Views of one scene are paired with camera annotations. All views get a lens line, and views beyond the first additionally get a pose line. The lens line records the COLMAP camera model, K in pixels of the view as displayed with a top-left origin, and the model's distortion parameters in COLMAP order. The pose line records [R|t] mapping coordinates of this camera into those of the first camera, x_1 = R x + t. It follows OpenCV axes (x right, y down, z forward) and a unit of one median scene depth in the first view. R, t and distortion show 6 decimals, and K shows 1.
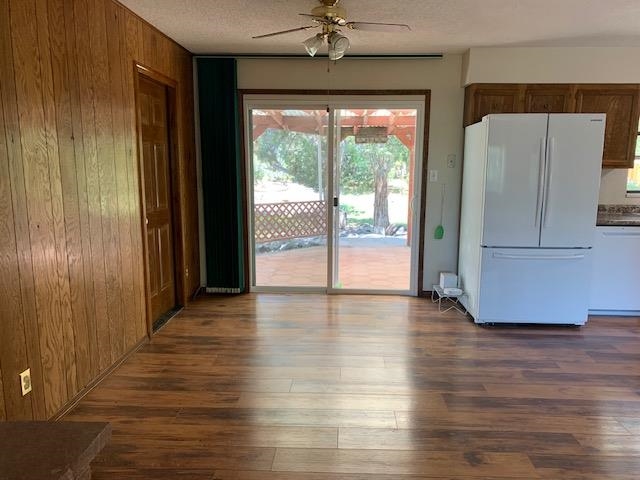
lens RADIAL K [[485.7, 0, 333.3], [0, 485.7, 243.5], [0, 0, 1]] dist [-0.005831, -0.019532]
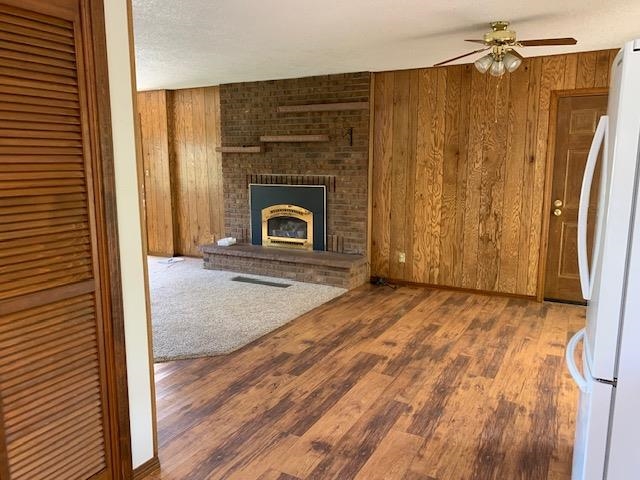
lens RADIAL K [[485.7, 0, 318.7], [0, 485.7, 245.3], [0, 0, 1]] dist [-0.005831, -0.019532]
pose [[-0.446727, 0.146141, -0.882654, 1.377600], [-0.144214, 0.961905, 0.232252, -0.226350], [0.882971, 0.231044, -0.408633, 1.317349]]
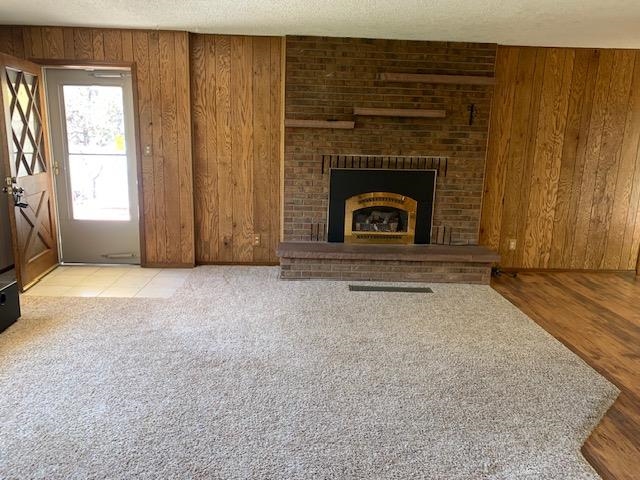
lens RADIAL K [[485.7, 0, 314.7], [0, 485.7, 234.8], [0, 0, 1]] dist [-0.005831, -0.019532]
pose [[0.045697, 0.195221, -0.979694, 1.296543], [-0.182982, 0.965761, 0.183910, -0.010230], [0.982054, 0.170862, 0.079854, -0.101712]]
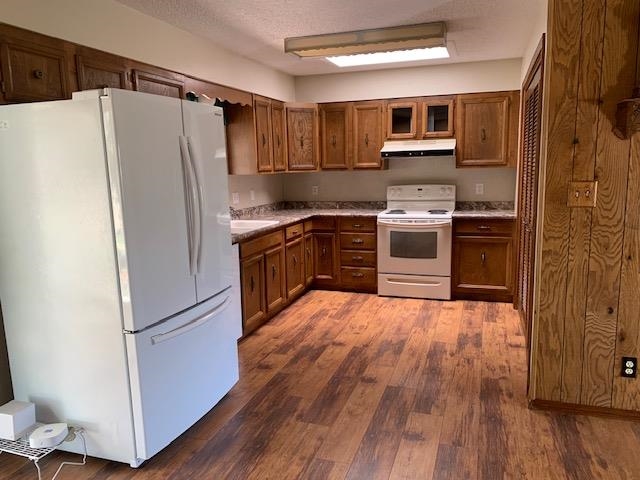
lens RADIAL K [[485.7, 0, 322.5], [0, 485.7, 240.9], [0, 0, 1]] dist [-0.005831, -0.019532]
pose [[0.277321, -0.161919, 0.947035, -0.184479], [0.175125, 0.977703, 0.115881, -0.171365], [-0.944682, 0.133714, 0.299494, 0.890196]]
